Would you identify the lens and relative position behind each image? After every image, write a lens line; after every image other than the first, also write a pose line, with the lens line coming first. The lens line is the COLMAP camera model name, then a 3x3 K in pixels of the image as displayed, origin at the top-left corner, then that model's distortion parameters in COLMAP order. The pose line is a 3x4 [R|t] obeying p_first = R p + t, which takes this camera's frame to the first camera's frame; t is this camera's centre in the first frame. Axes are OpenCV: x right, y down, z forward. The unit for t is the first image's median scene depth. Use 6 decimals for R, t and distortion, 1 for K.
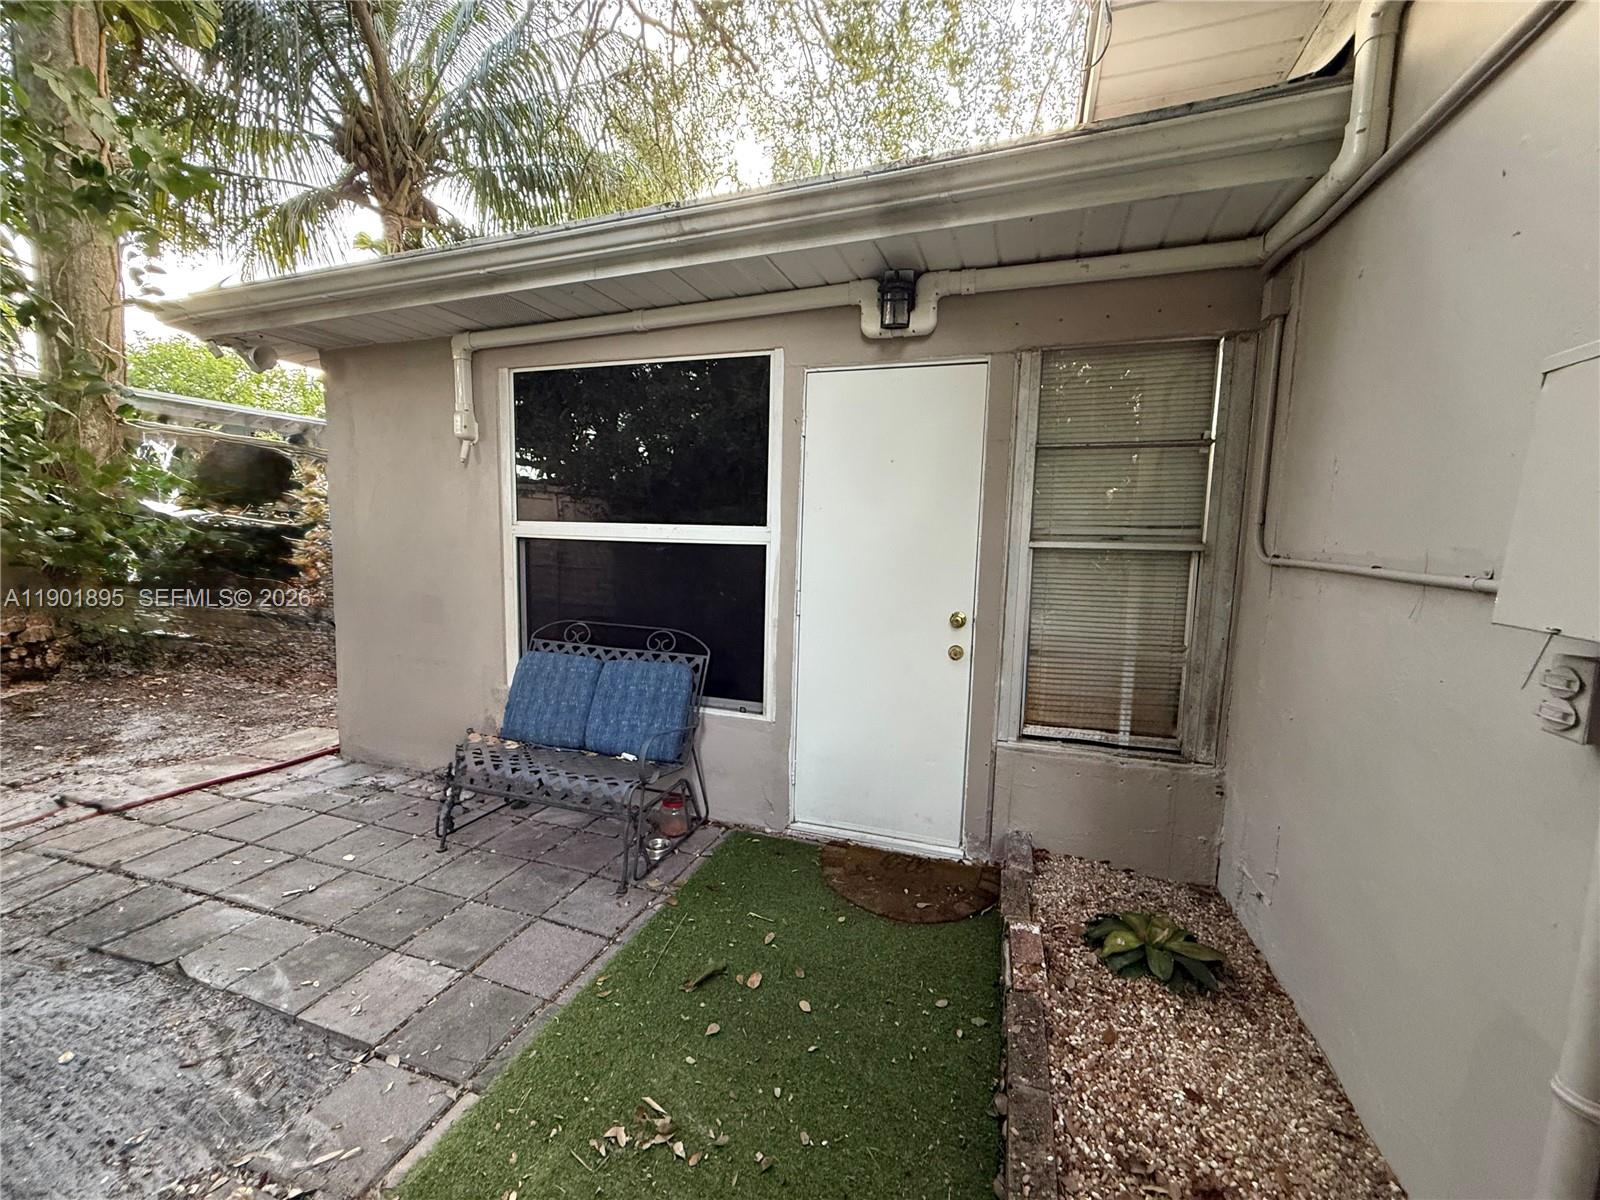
lens RADIAL K [[629.0, 0, 796.2], [0, 629.0, 599.3], [0, 0, 1]] dist [0.001374, -0.000252]
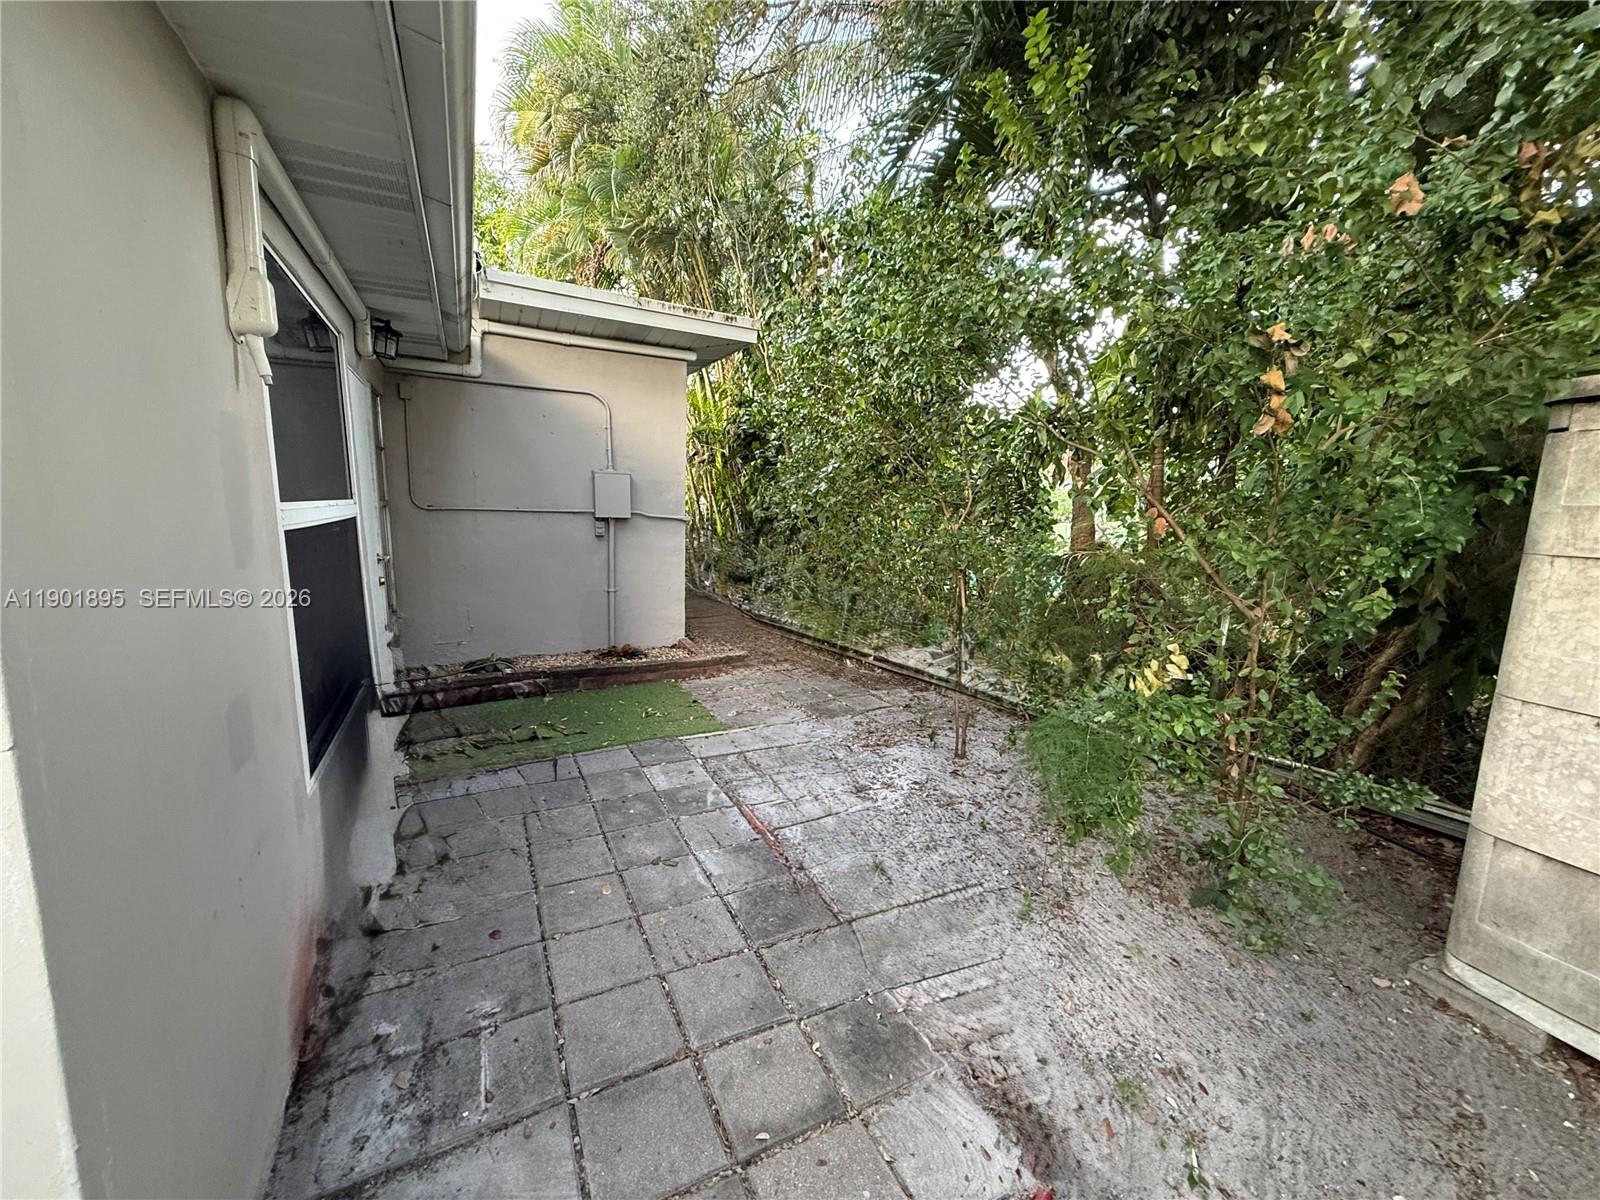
lens RADIAL K [[629.0, 0, 803.0], [0, 629.0, 601.1], [0, 0, 1]] dist [0.001374, -0.000252]
pose [[-0.725621, -0.138232, 0.674067, -1.507837], [0.041320, 0.969092, 0.243214, -0.198738], [-0.686853, 0.204334, -0.697482, 1.394850]]
